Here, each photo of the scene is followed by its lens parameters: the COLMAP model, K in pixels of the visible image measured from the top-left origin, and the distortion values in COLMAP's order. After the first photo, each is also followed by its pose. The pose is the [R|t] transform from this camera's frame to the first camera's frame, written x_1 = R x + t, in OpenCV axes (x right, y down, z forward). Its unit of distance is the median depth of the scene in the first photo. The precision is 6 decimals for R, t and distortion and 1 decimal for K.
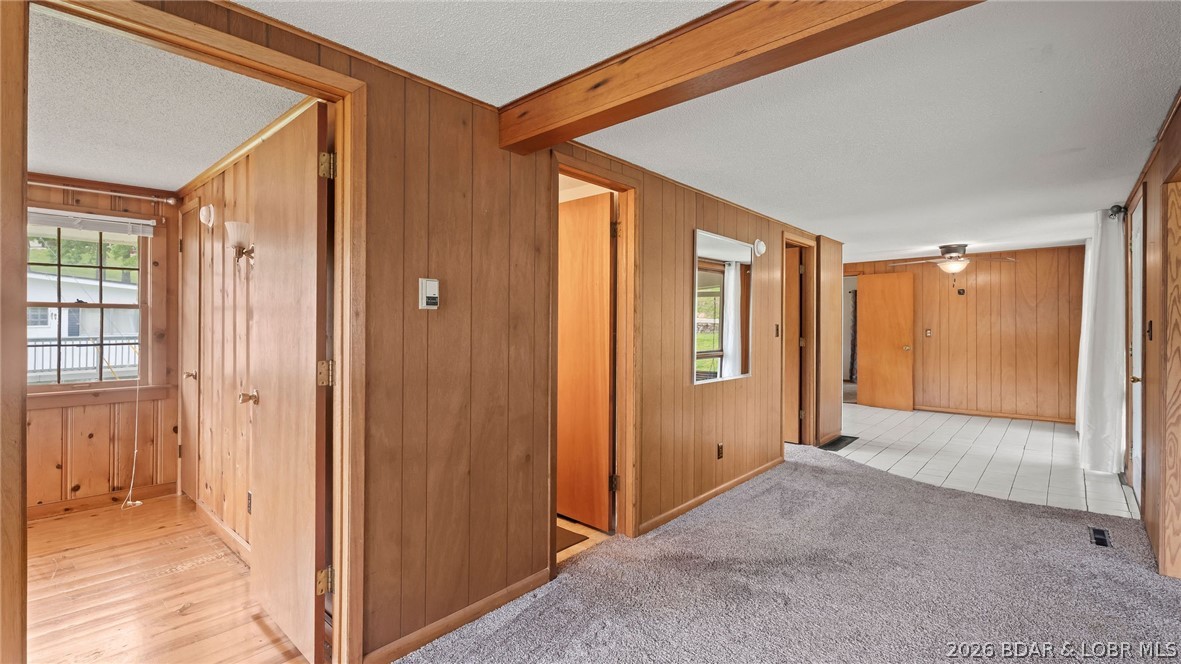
lens RADIAL K [[524.1, 0, 590.8], [0, 524.1, 323.2], [0, 0, 1]] dist [0.001955, -0.000446]
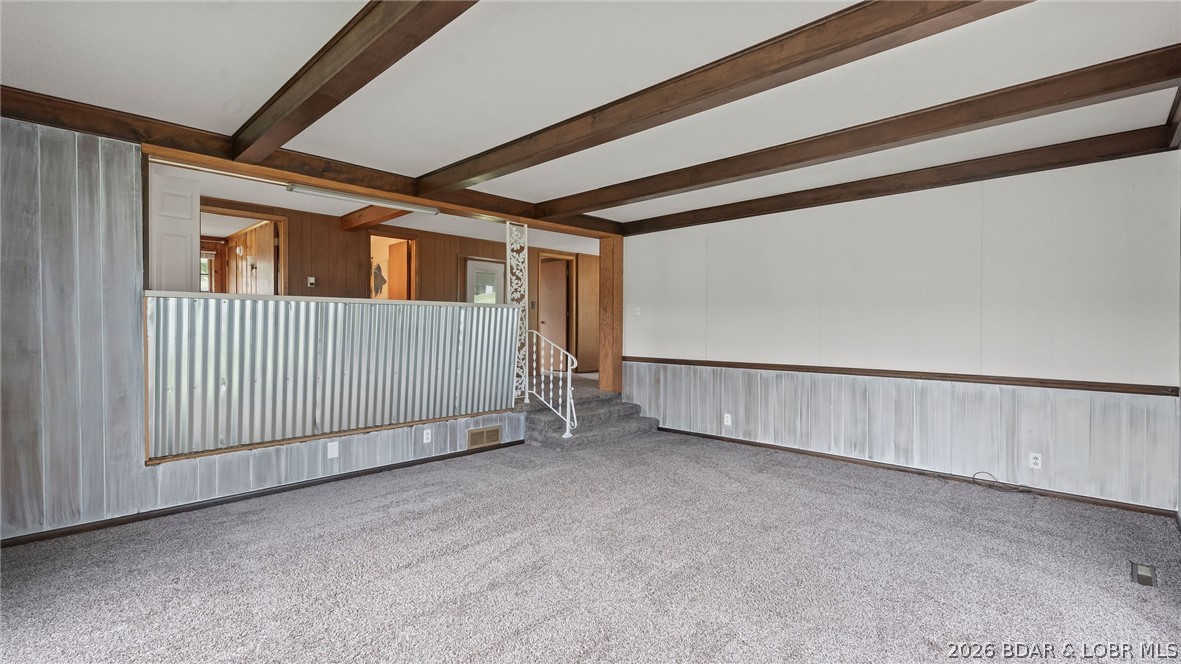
lens RADIAL K [[524.1, 0, 588.3], [0, 524.1, 326.6], [0, 0, 1]] dist [0.001955, -0.000446]
pose [[0.999219, -0.000589, -0.039521, 1.163697], [0.000570, 1.000000, -0.000475, 0.169326], [0.039522, 0.000452, 0.999219, -1.623200]]
